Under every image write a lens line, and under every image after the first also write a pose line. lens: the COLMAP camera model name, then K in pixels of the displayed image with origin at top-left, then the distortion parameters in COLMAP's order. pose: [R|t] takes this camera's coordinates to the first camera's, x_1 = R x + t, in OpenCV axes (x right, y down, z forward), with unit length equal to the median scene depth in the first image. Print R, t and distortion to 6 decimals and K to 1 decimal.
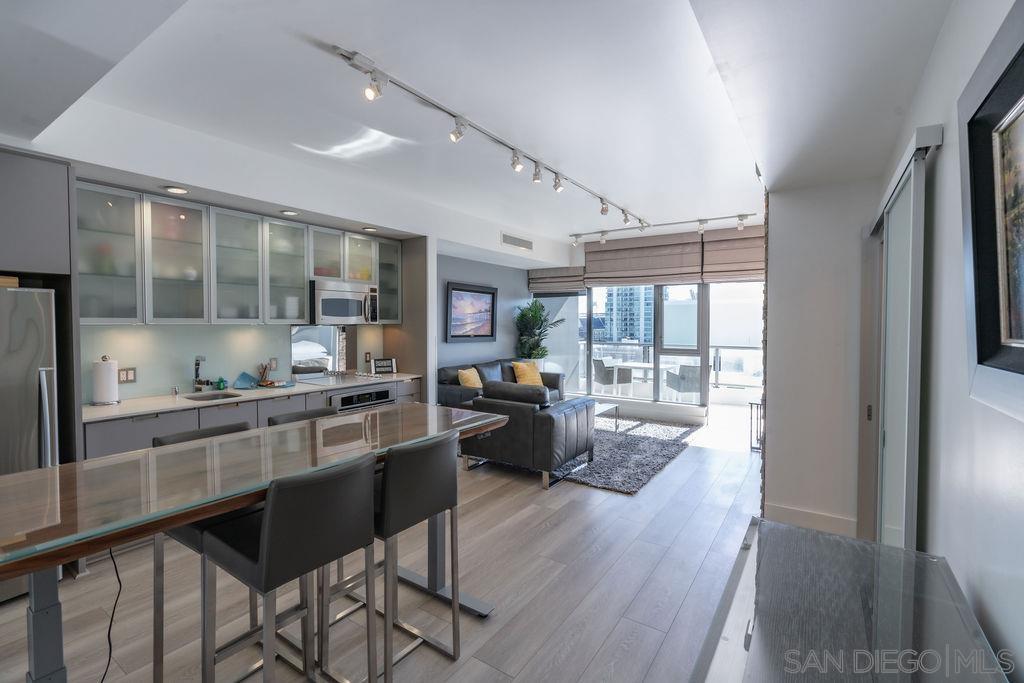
lens RADIAL K [[463.0, 0, 512.7], [0, 463.0, 335.2], [0, 0, 1]] dist [-0.004535, -0.000527]
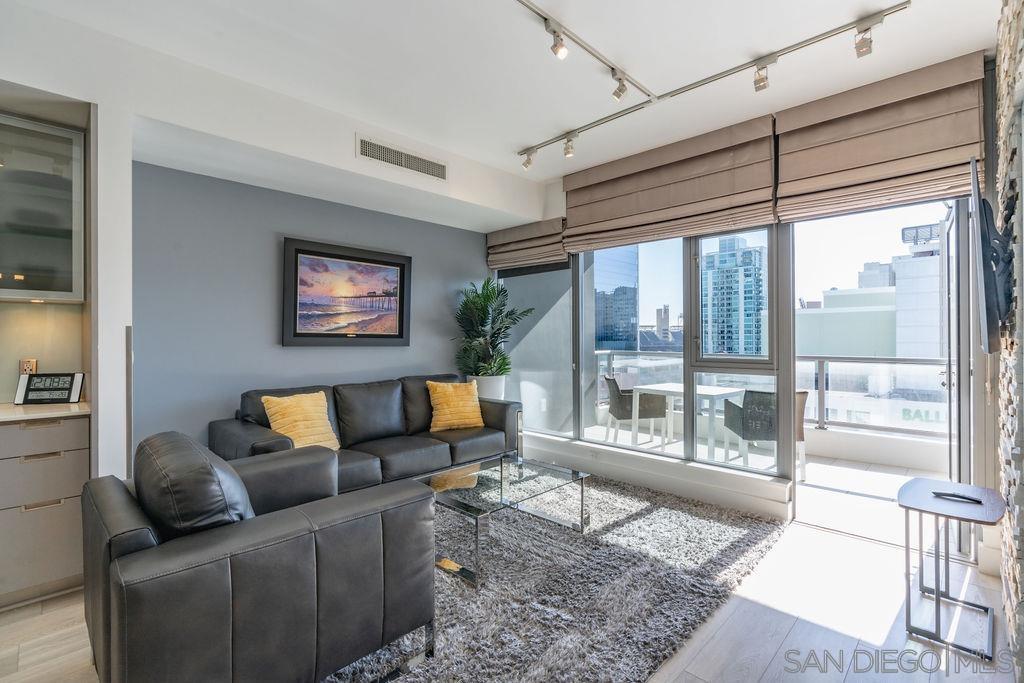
lens RADIAL K [[474.5, 0, 512.6], [0, 474.5, 335.8], [0, 0, 1]] dist [-0.004241, -0.000129]
pose [[0.983529, -0.004066, -0.180705, 0.223866], [-0.001234, 0.999573, -0.029205, 0.019768], [0.180746, 0.028947, 0.983104, 0.460697]]
